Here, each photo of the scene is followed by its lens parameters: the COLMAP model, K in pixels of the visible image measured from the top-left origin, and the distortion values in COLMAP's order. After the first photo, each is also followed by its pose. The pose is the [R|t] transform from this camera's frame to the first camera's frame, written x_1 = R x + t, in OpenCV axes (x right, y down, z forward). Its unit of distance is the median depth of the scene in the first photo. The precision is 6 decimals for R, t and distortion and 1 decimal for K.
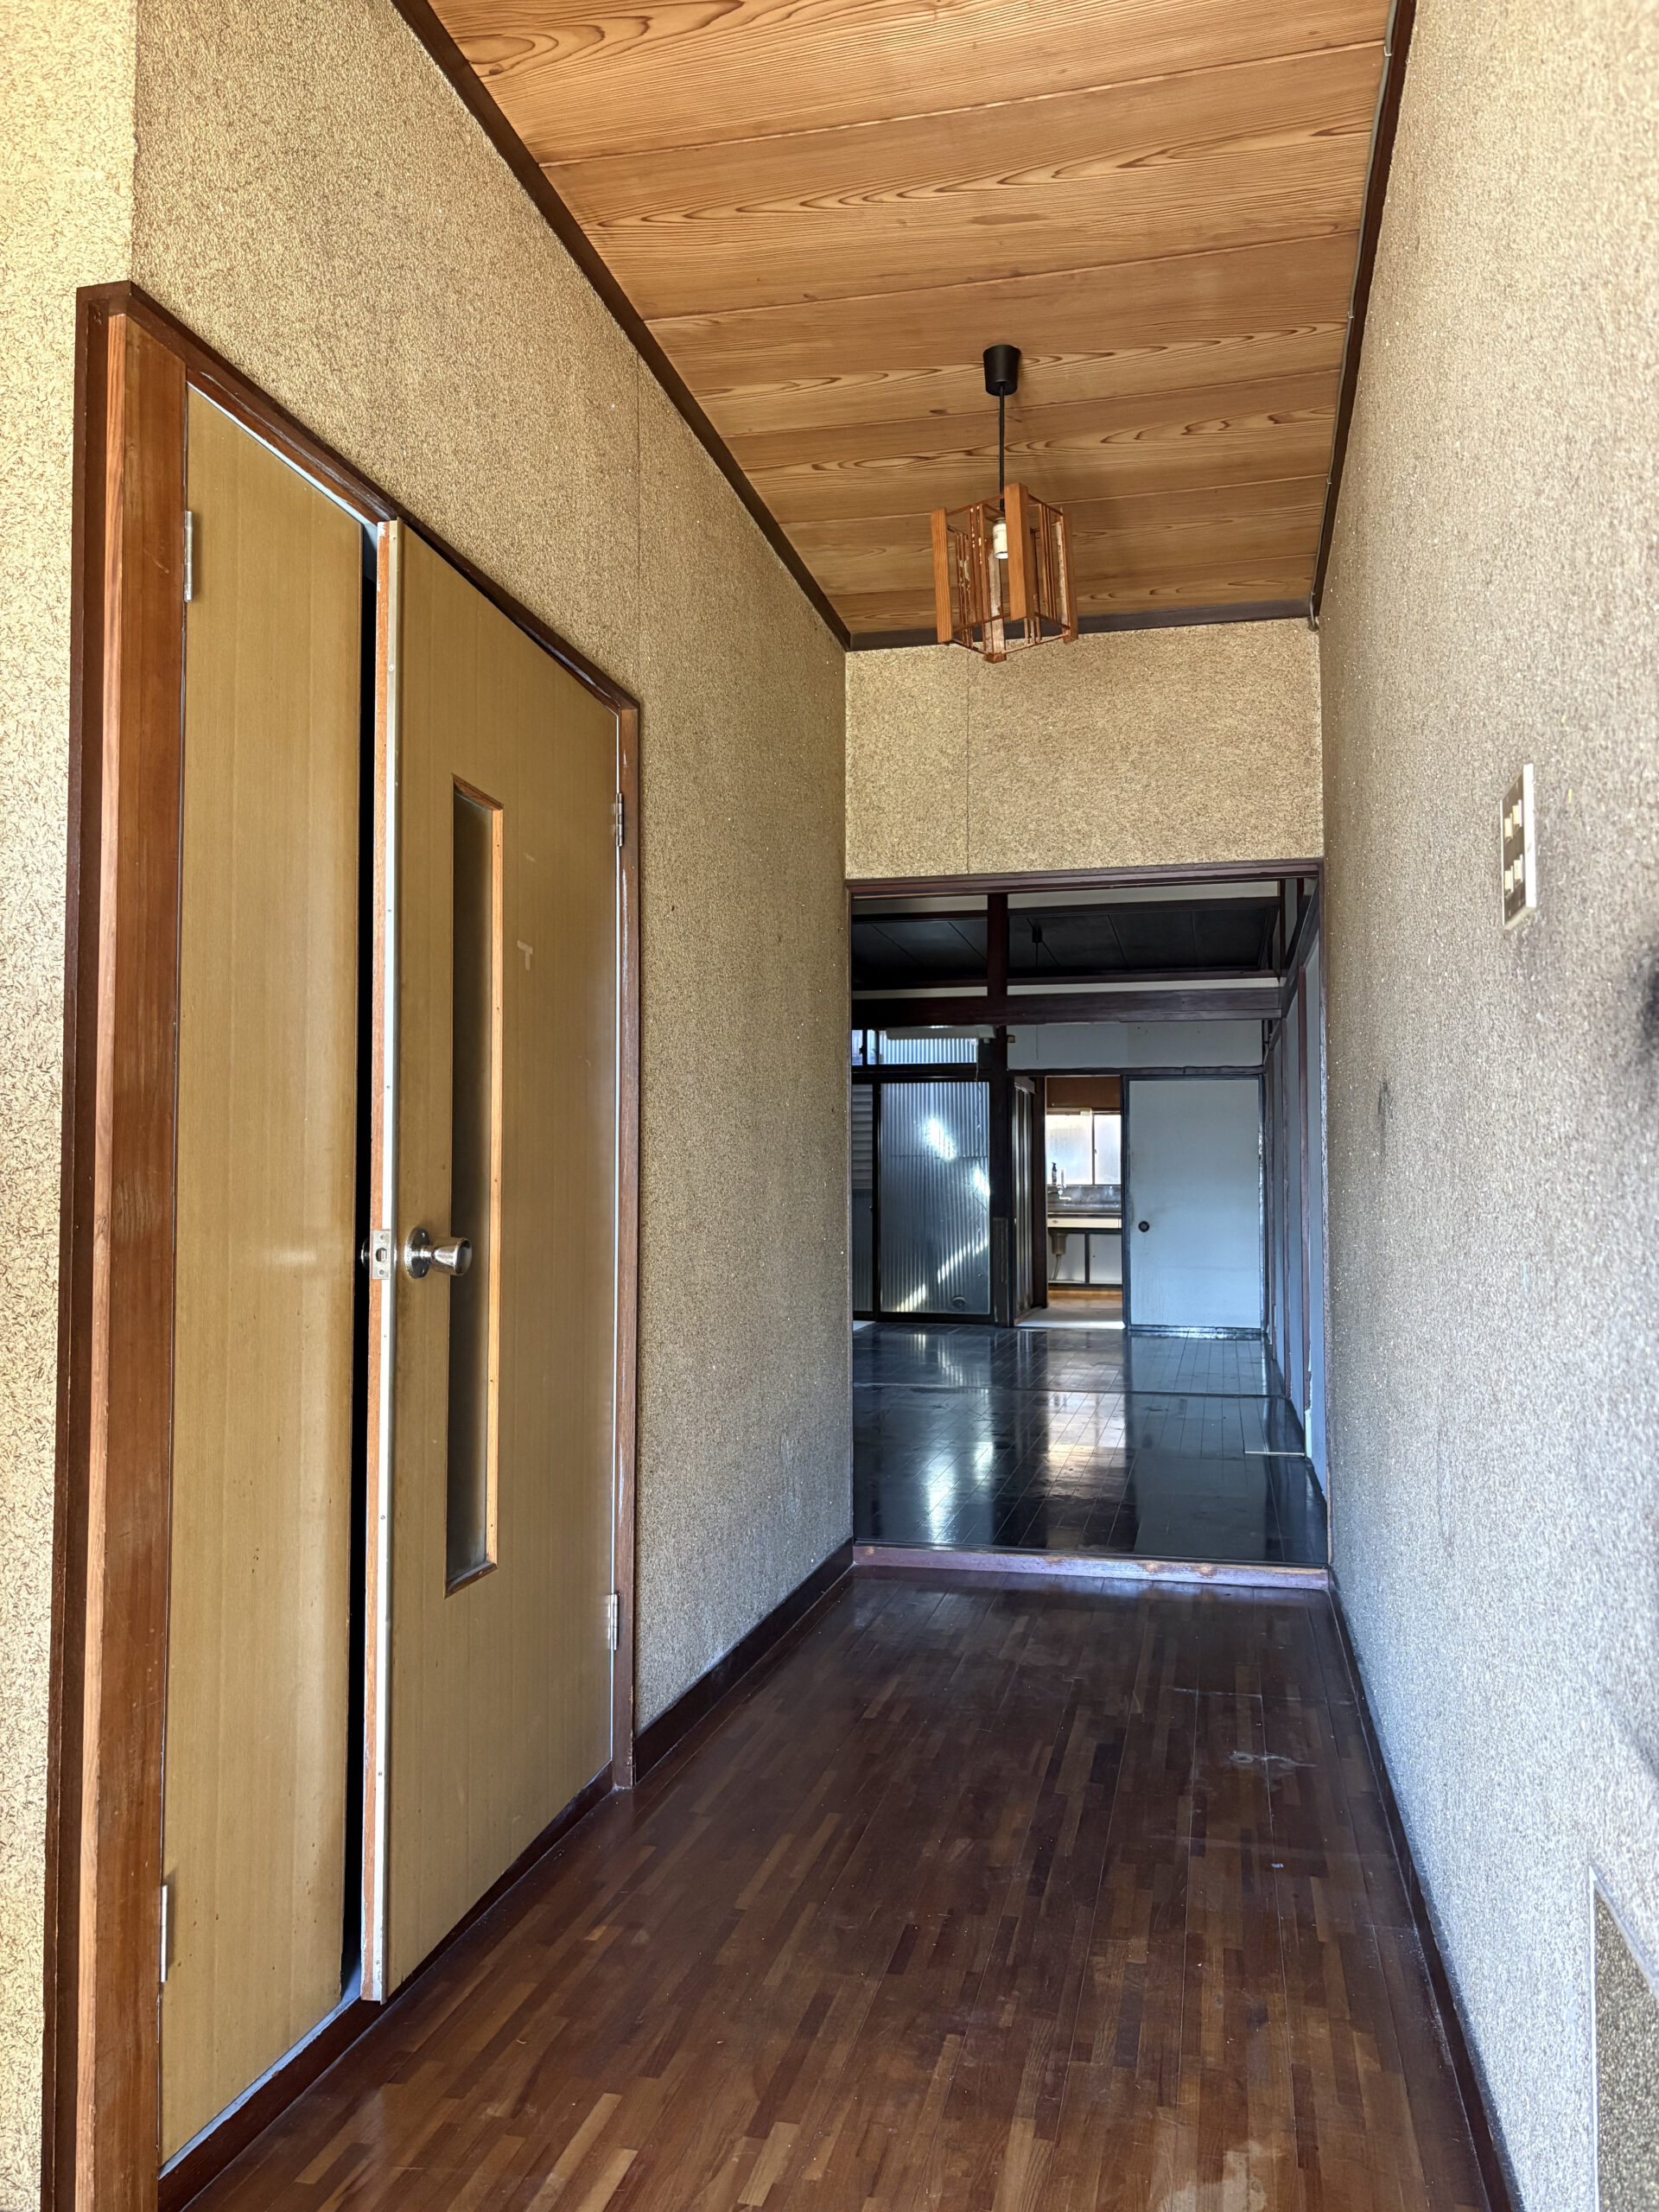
lens RADIAL K [[1667.0, 0, 826.4], [0, 1667.0, 1109.6], [0, 0, 1]] dist [0.054552, -0.058091]
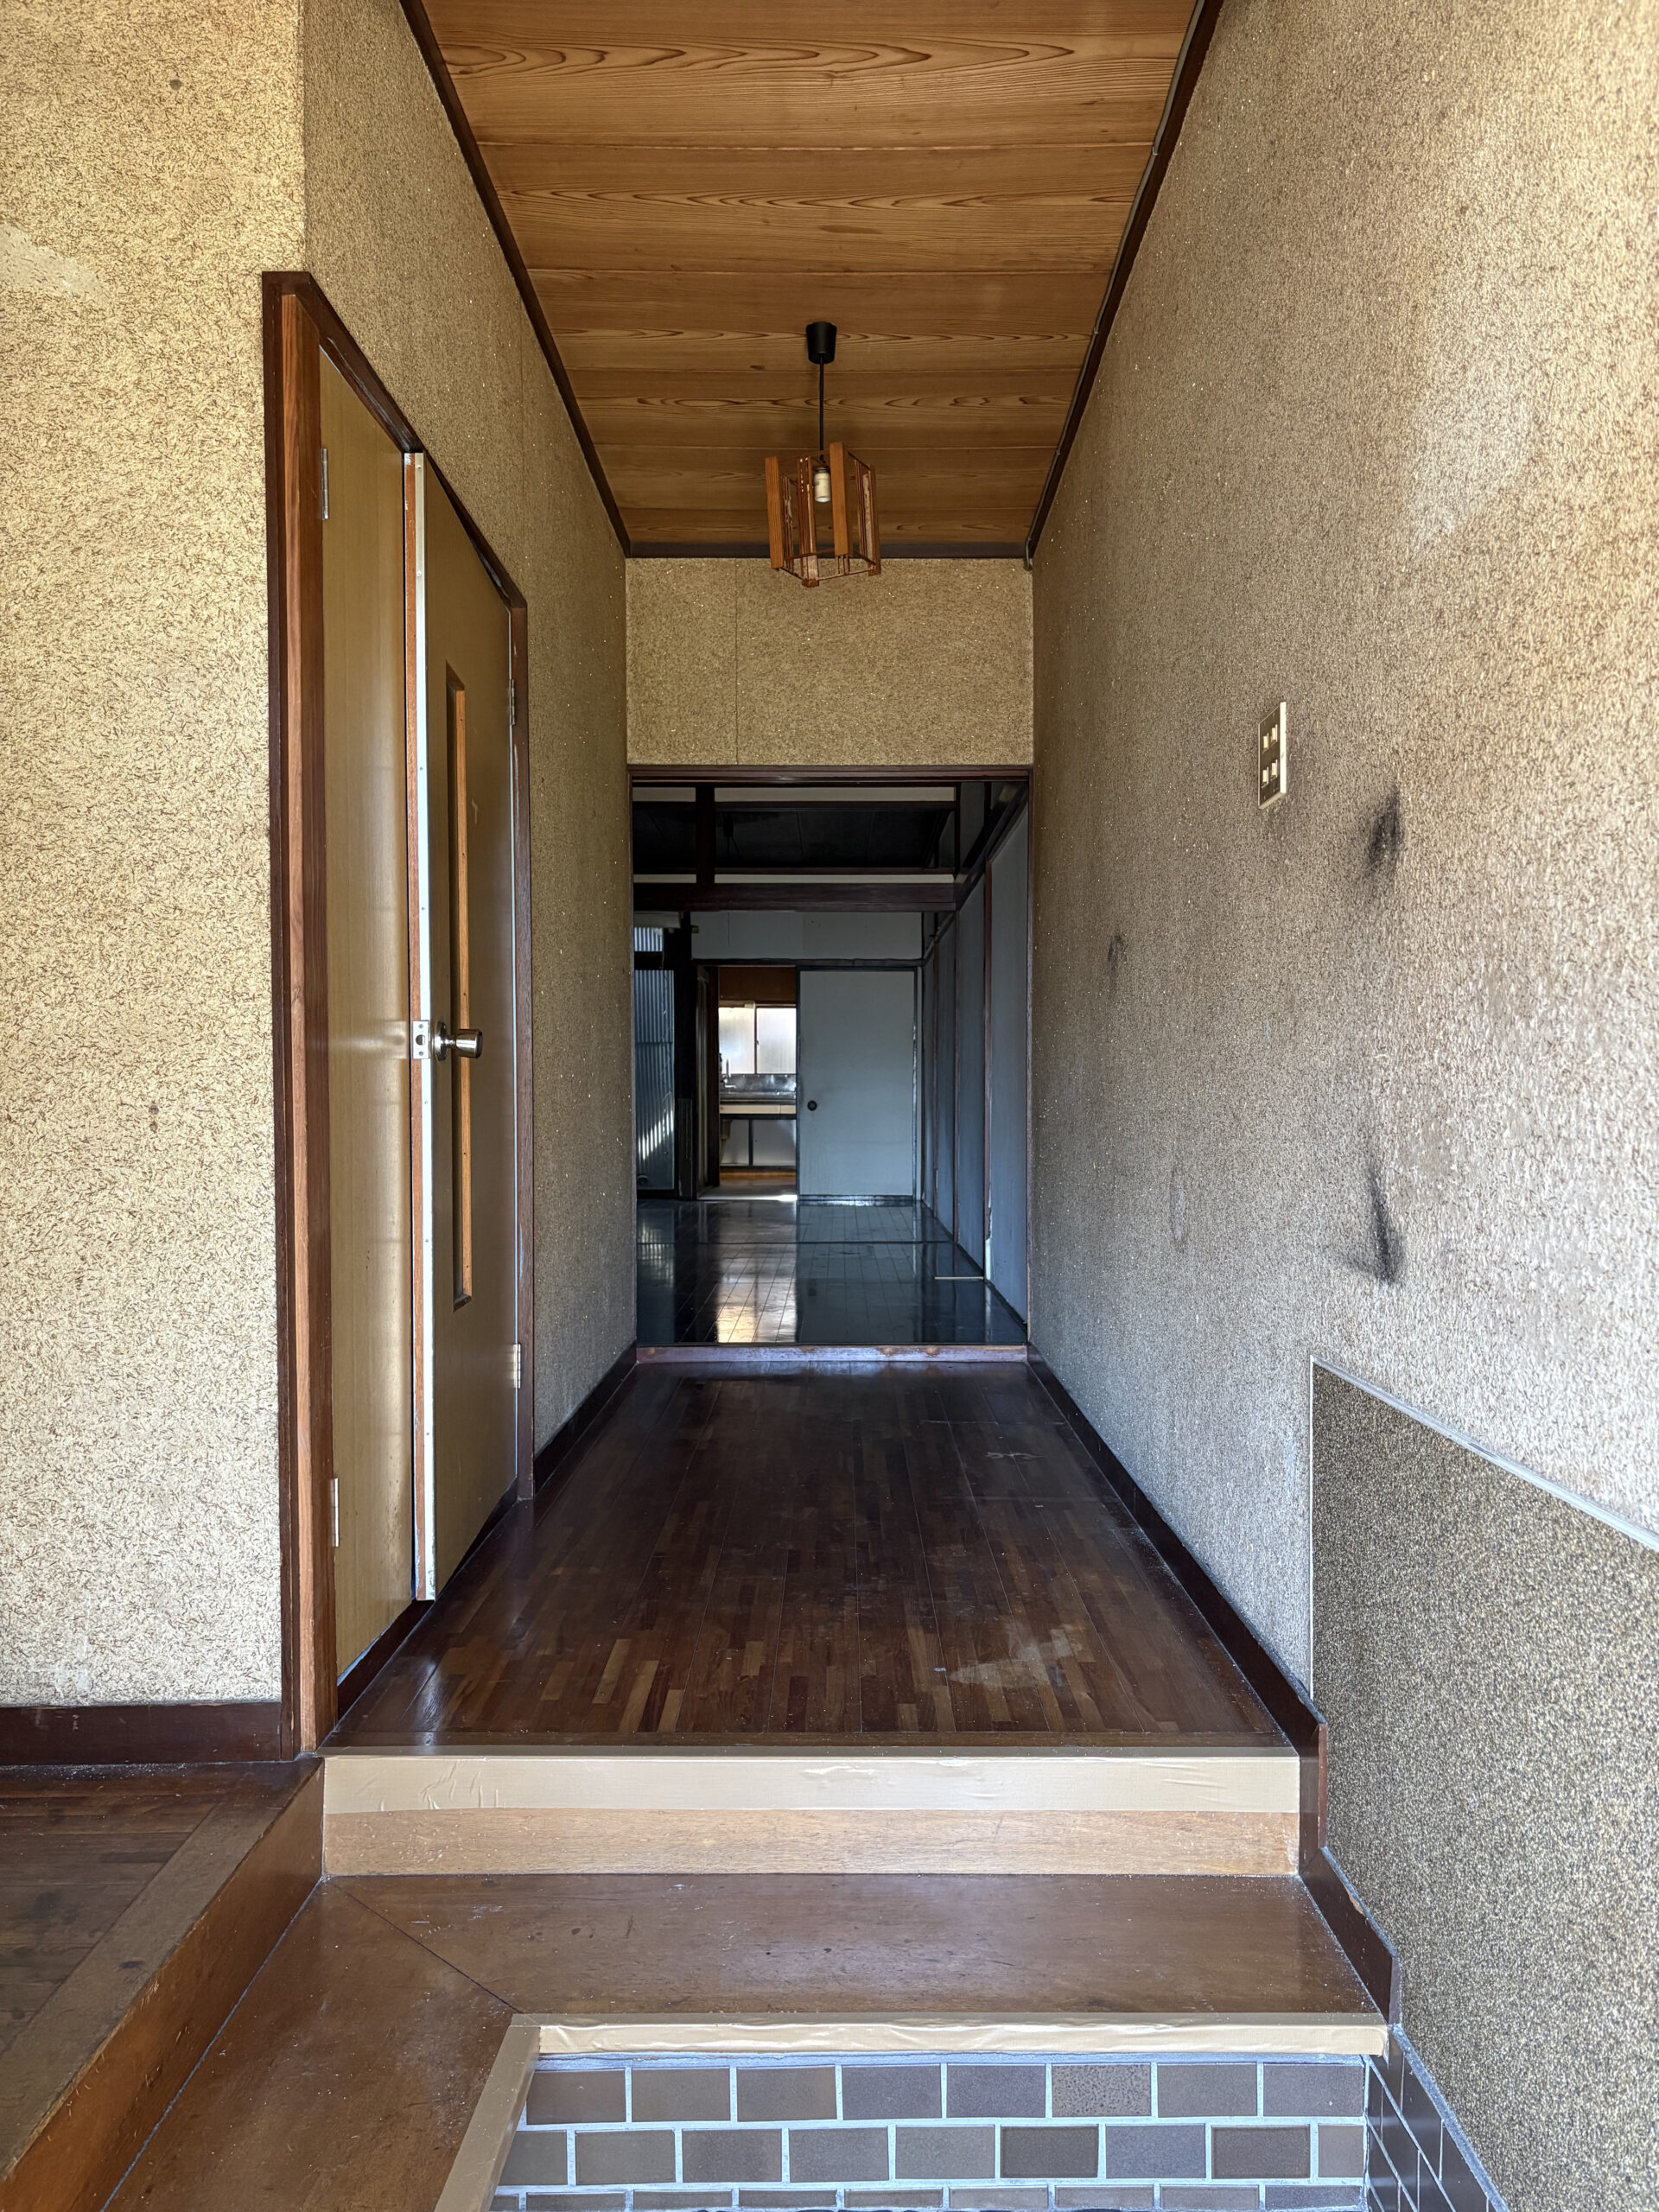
lens RADIAL K [[1667.0, 0, 846.6], [0, 1667.0, 1121.2], [0, 0, 1]] dist [0.054552, -0.058091]
pose [[0.972687, -0.006336, 0.232033, -0.166535], [-0.008722, 0.997924, 0.063814, 0.043449], [-0.231956, -0.064095, 0.970612, -0.220983]]
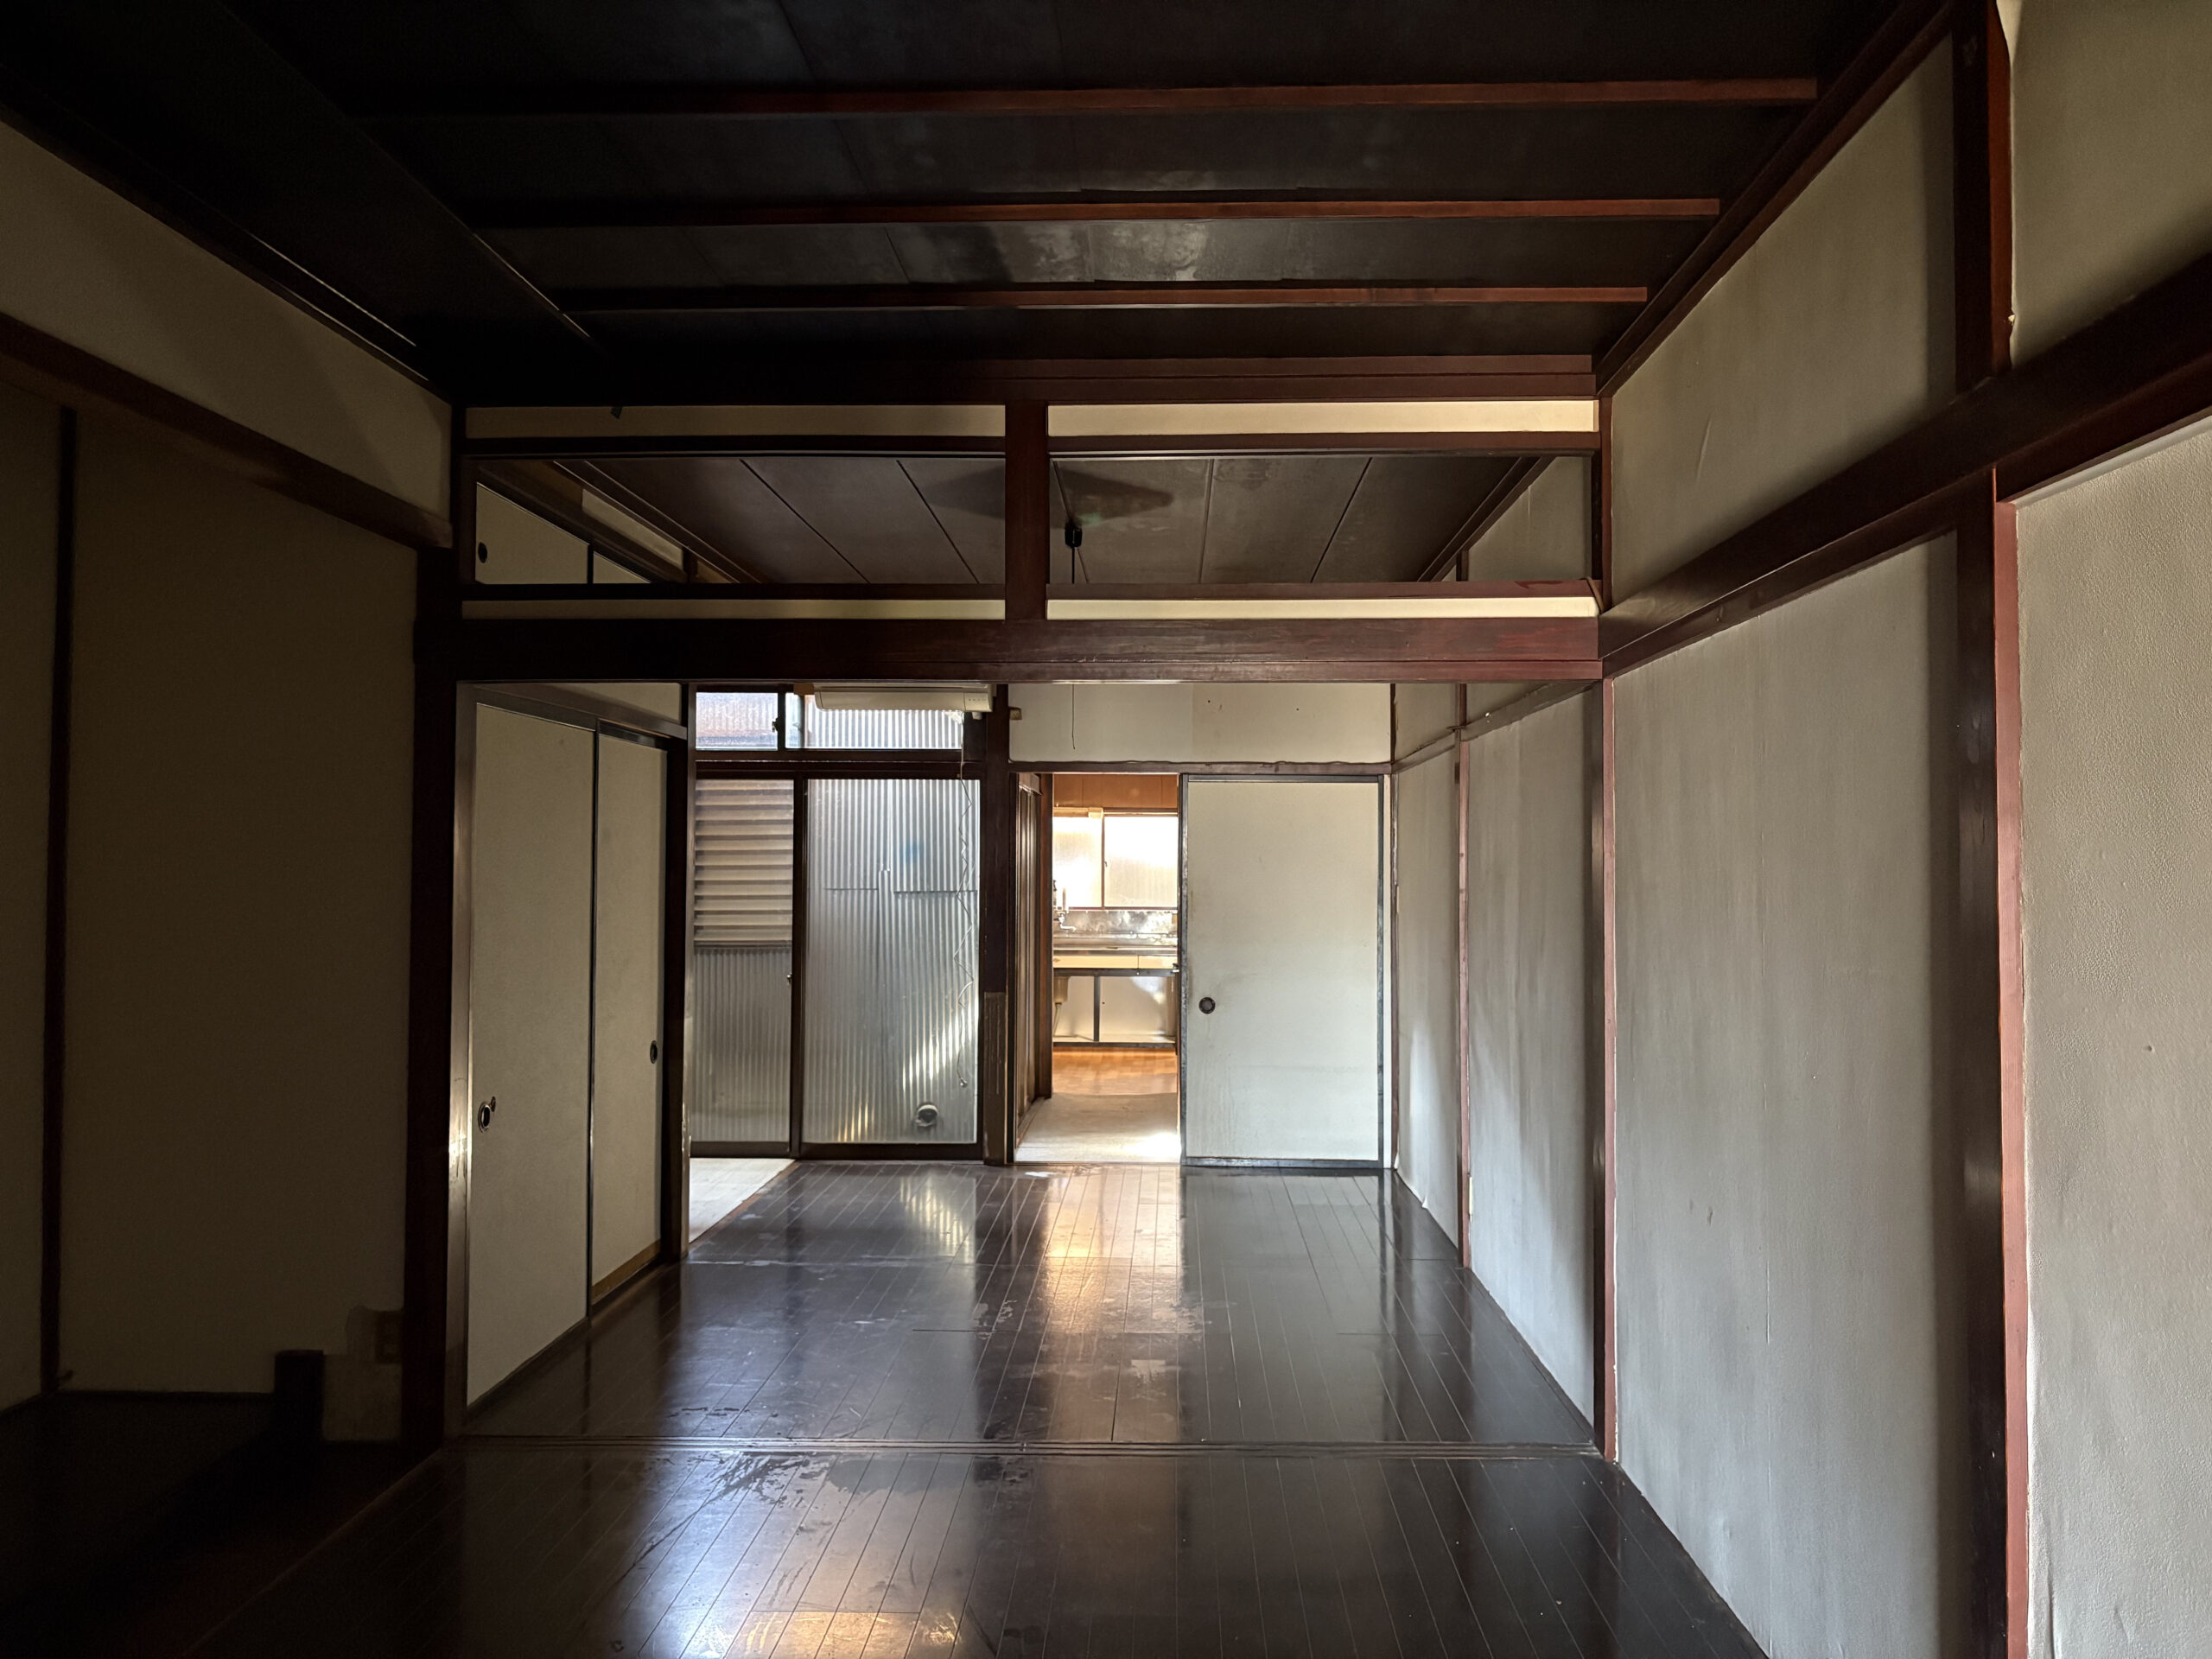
lens RADIAL K [[1667.0, 0, 1094.1], [0, 1667.0, 824.5], [0, 0, 1]] dist [0.054552, -0.058091]
pose [[0.983282, 0.009712, 0.181828, 0.099798], [-0.014133, 0.999635, 0.023032, -0.058179], [-0.181538, -0.025217, 0.983060, 1.464771]]
